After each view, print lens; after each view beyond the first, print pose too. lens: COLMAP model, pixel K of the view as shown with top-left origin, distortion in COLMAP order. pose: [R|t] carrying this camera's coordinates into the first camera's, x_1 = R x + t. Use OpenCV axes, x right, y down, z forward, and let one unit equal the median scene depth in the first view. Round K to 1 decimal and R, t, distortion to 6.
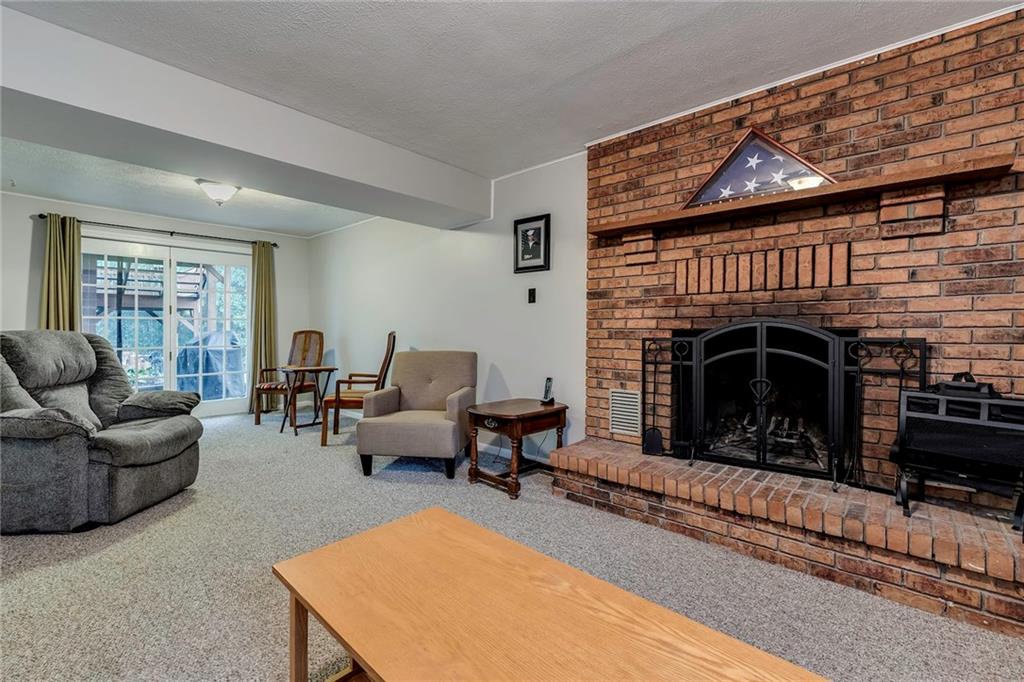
lens RADIAL K [[425.5, 0, 511.7], [0, 425.5, 345.1], [0, 0, 1]] dist [-0.004393, -0.000424]
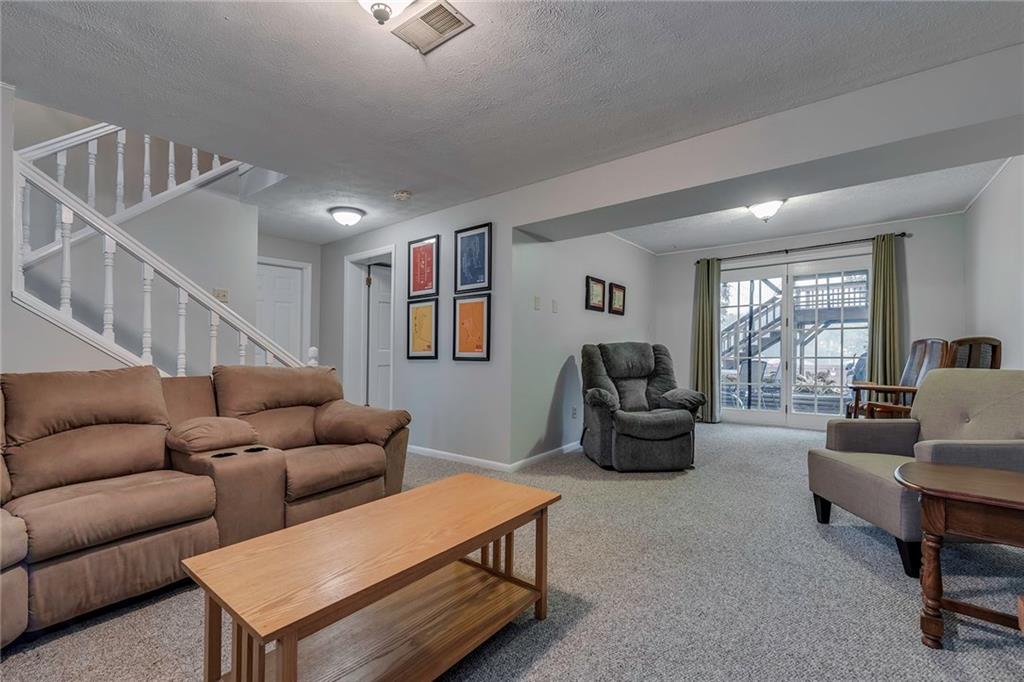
lens RADIAL K [[458.0, 0, 512.9], [0, 458.0, 336.3], [0, 0, 1]] dist [0.002976, 0.000014]
pose [[0.085901, -0.020707, -0.996088, 0.525201], [-0.026024, 0.999396, -0.023020, -0.007147], [0.995964, 0.027899, 0.085311, 0.384536]]
